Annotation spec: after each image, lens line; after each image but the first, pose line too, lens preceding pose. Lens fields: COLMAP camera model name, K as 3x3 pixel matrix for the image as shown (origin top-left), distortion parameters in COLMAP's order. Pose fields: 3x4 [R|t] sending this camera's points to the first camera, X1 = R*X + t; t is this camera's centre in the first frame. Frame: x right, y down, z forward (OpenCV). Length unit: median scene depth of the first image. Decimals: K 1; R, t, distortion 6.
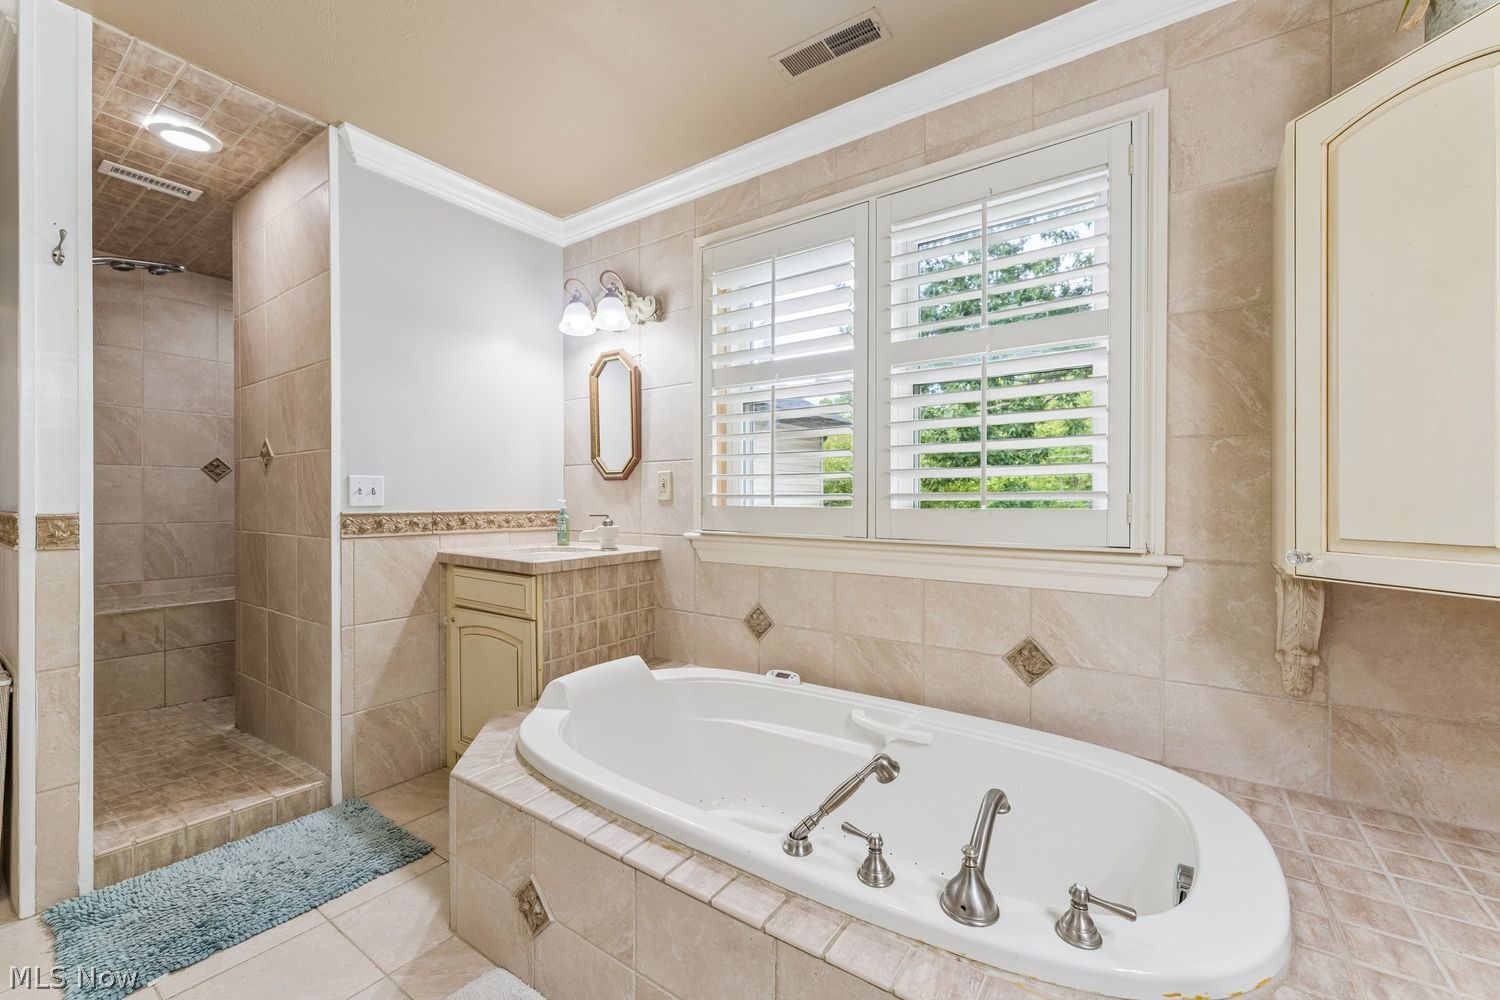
lens RADIAL K [[608.5, 0, 750.0], [0, 608.5, 500.0], [0, 0, 1]] dist [0.000535, 0.000117]
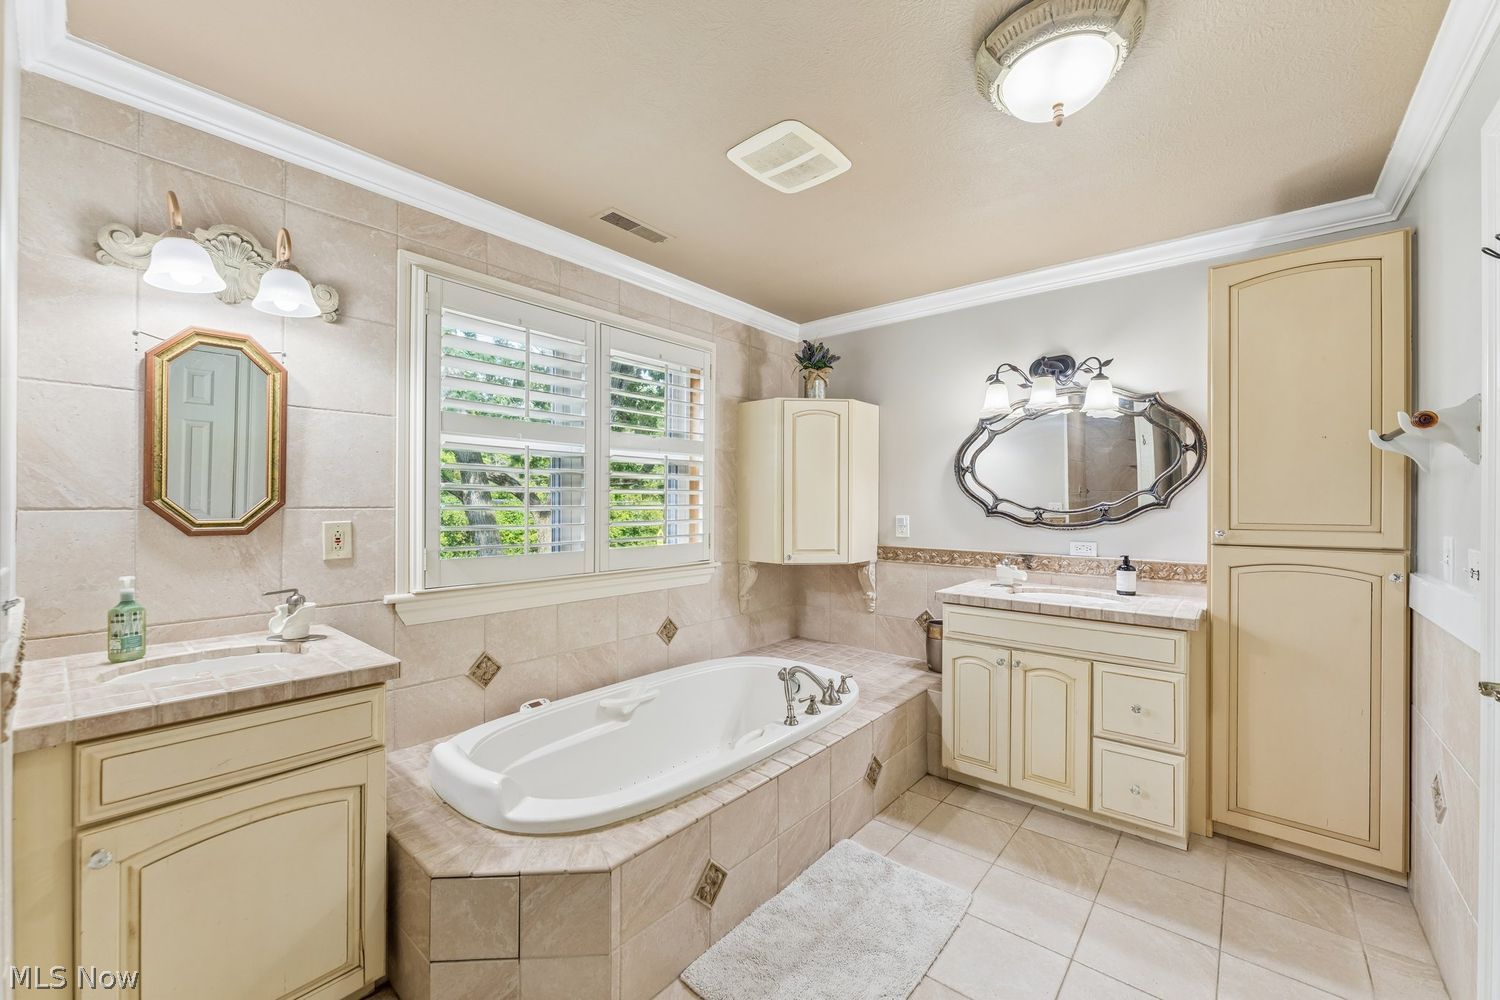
lens RADIAL K [[591.3, 0, 746.2], [0, 591.3, 503.4], [0, 0, 1]] dist [-0.006807, -0.000123]
pose [[0.094257, -0.001183, 0.995547, -1.116034], [0.000501, 0.999999, 0.001141, -0.095254], [-0.995548, 0.000391, 0.094258, 0.568691]]
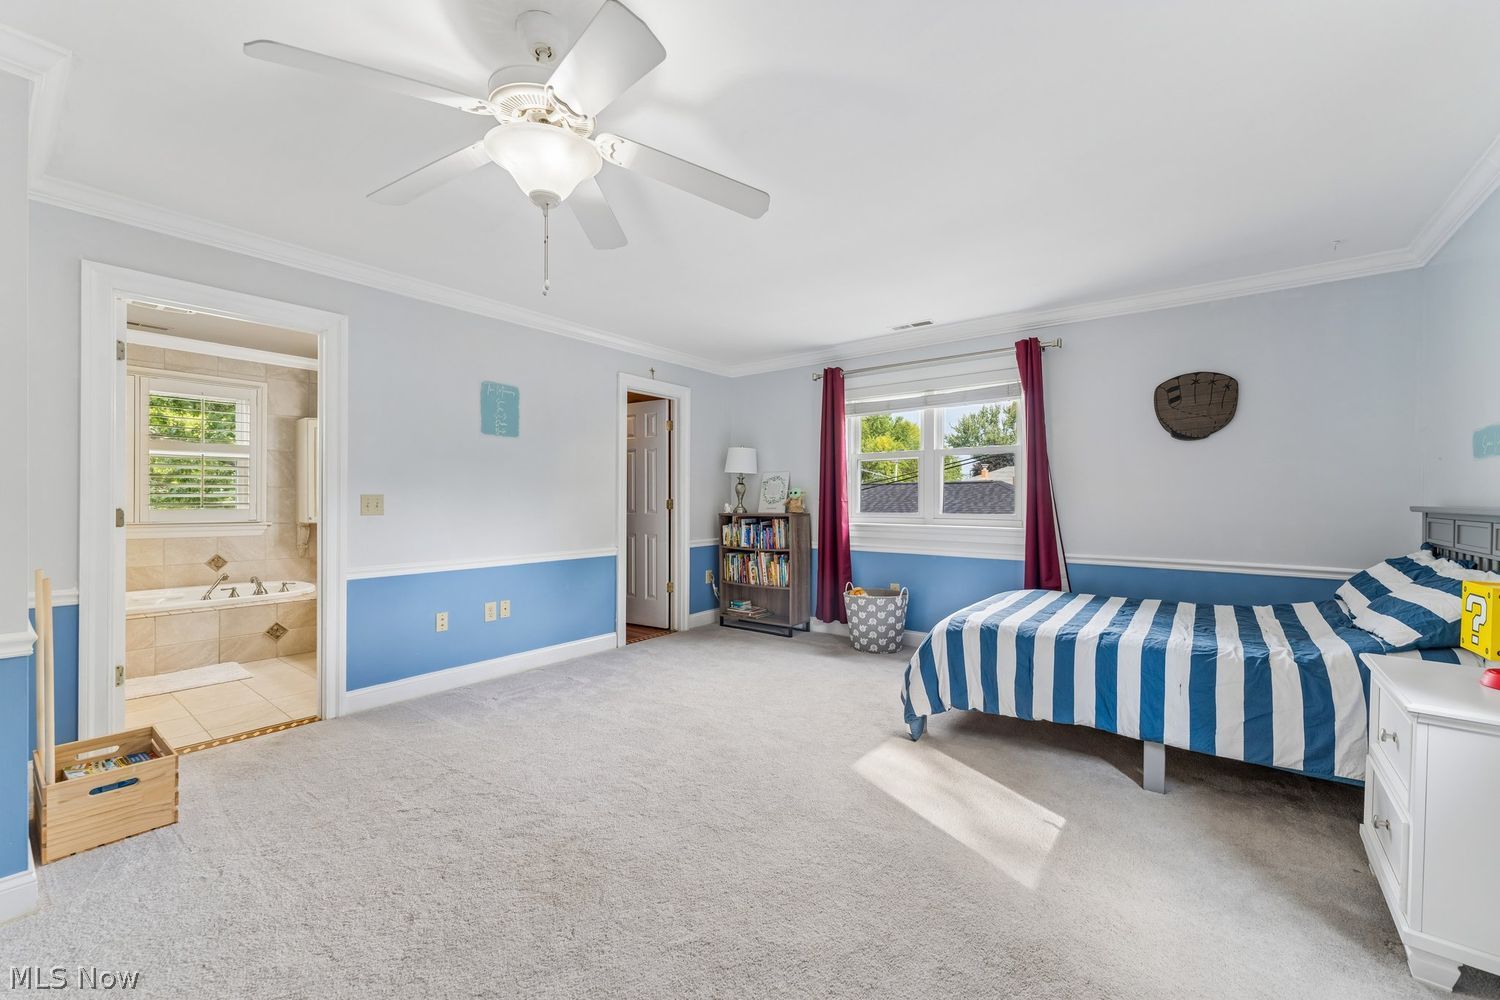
lens RADIAL K [[591.3, 0, 746.2], [0, 591.3, 503.4], [0, 0, 1]] dist [-0.006807, -0.000123]
pose [[0.049284, -0.002385, 0.998782, -1.982196], [0.000985, 0.999997, 0.002339, -0.013619], [-0.998784, 0.000868, 0.049286, -1.468895]]
